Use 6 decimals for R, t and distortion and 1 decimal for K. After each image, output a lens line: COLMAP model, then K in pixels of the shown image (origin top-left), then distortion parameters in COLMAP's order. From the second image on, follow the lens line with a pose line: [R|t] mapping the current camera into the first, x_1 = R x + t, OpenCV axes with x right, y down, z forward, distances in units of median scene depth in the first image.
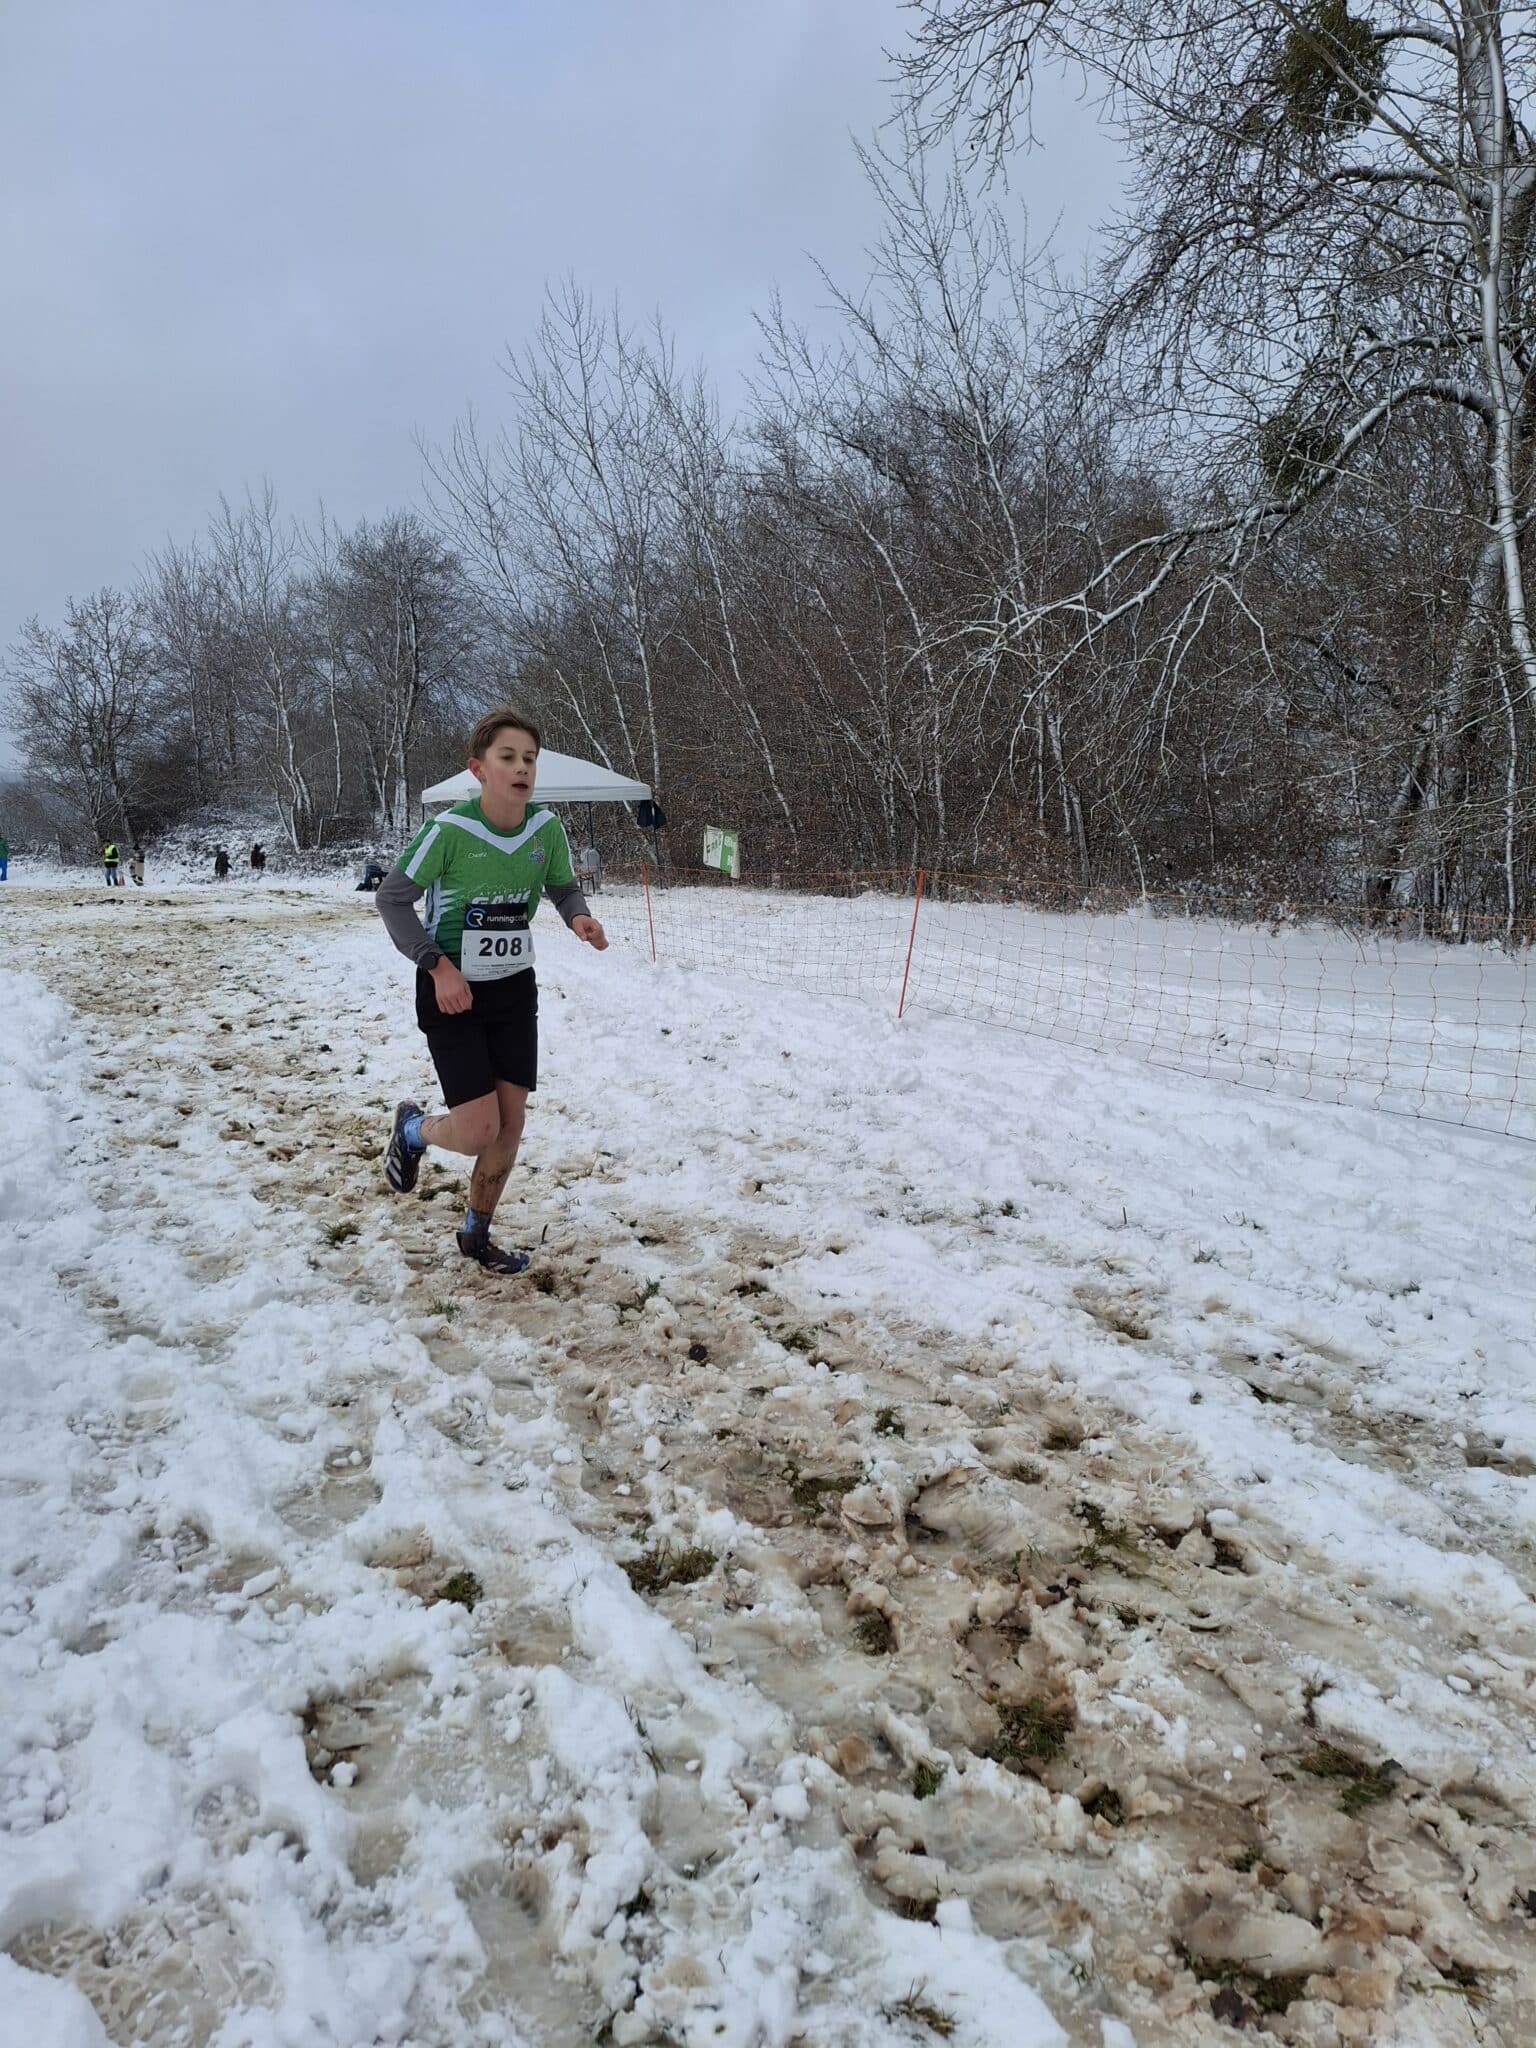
lens RADIAL K [[1527.4, 0, 814.4], [0, 1527.4, 1042.9], [0, 0, 1]] dist [0.044693, -0.056706]
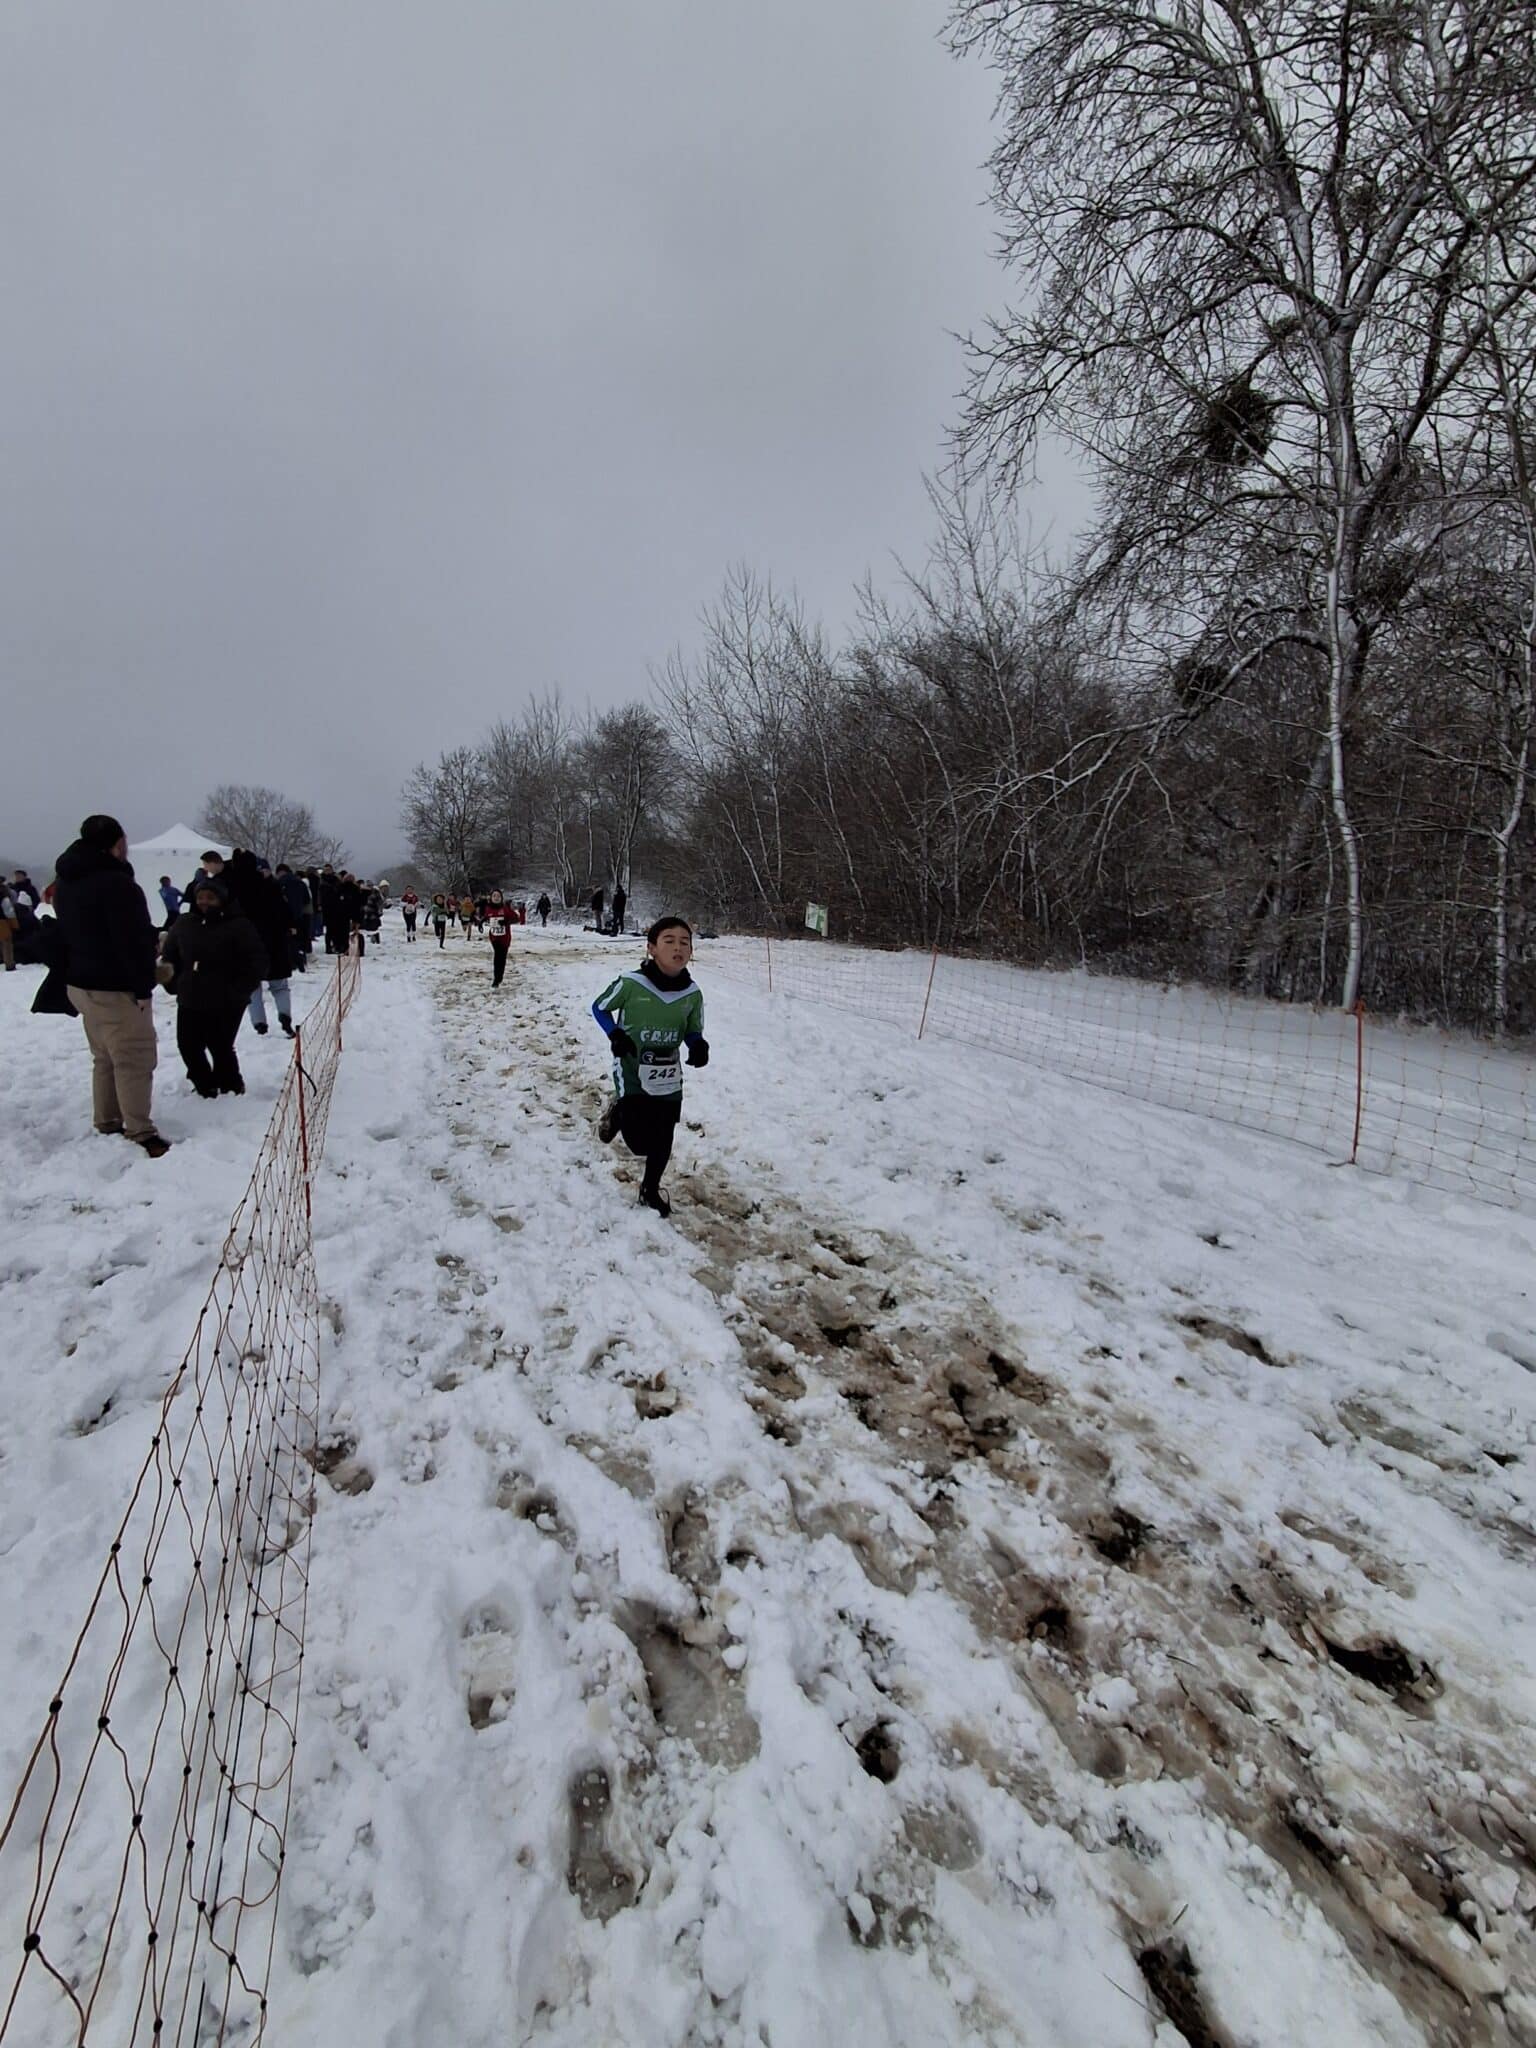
lens RADIAL K [[956.3, 0, 751.1], [0, 956.3, 1040.2], [0, 0, 1]] dist [0.006685, 0.005903]
pose [[0.990915, 0.047290, -0.125898, 0.001968], [-0.046133, 0.998862, 0.012088, -0.004877], [0.126327, -0.006170, 0.991970, -0.008665]]
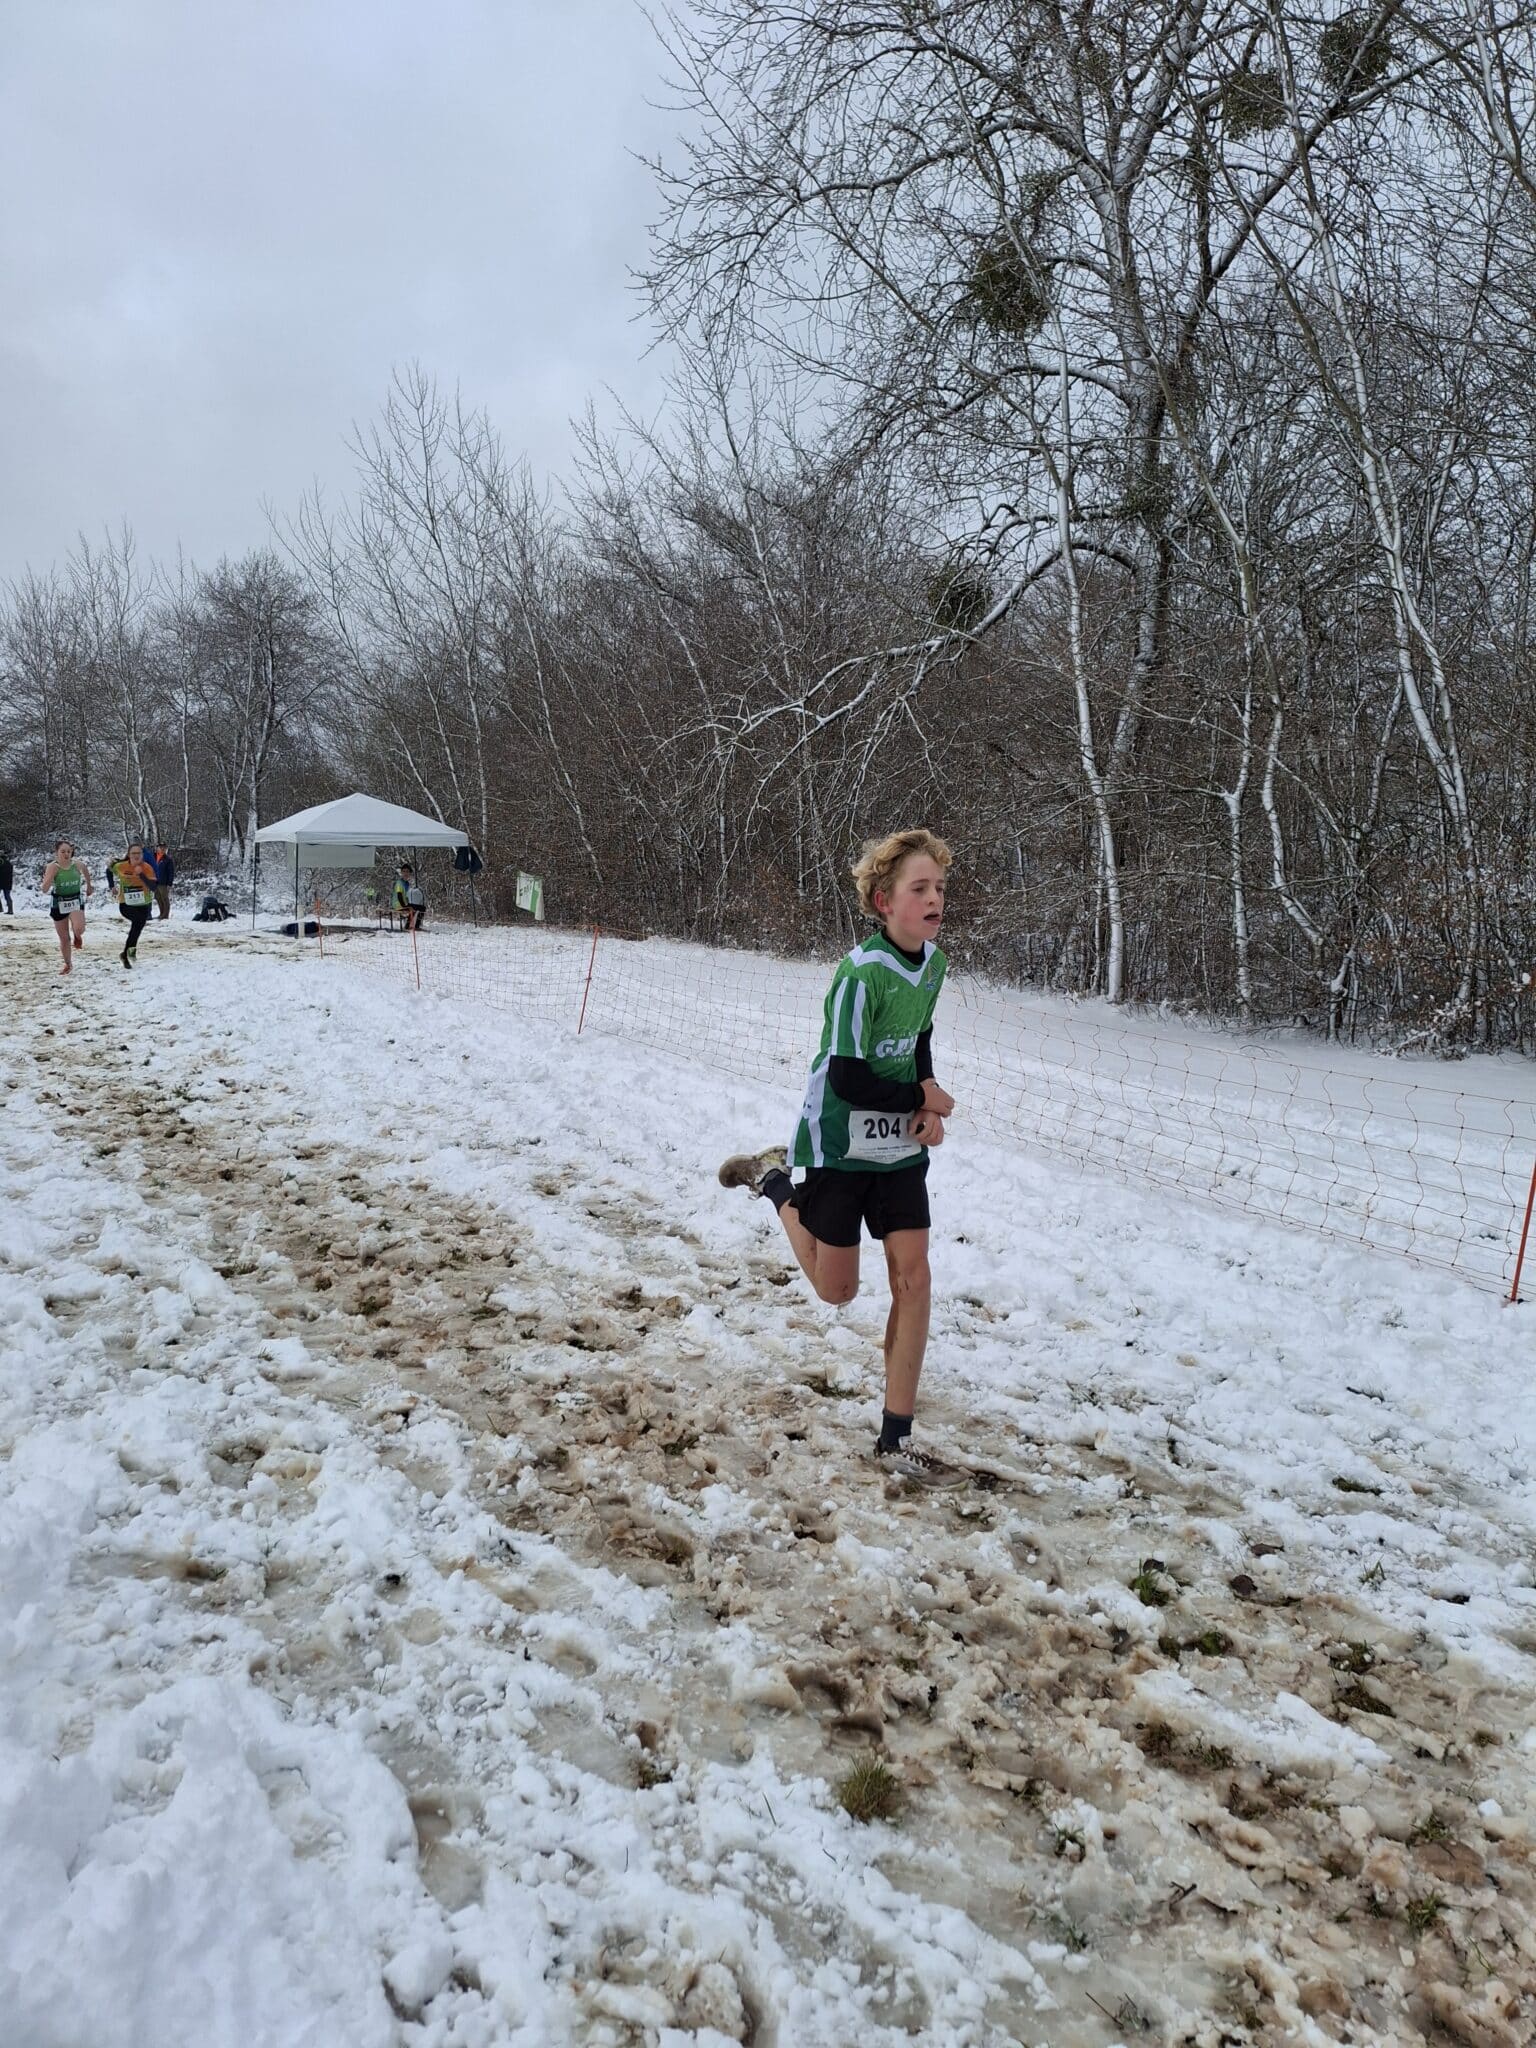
lens RADIAL K [[1527.4, 0, 809.1], [0, 1527.4, 1023.8], [0, 0, 1]] dist [0.044693, -0.056706]
pose [[0.996375, 0.022005, 0.082178, 0.043170], [-0.018848, 0.999061, -0.039004, 0.006414], [-0.082959, 0.037313, 0.995854, -0.099690]]
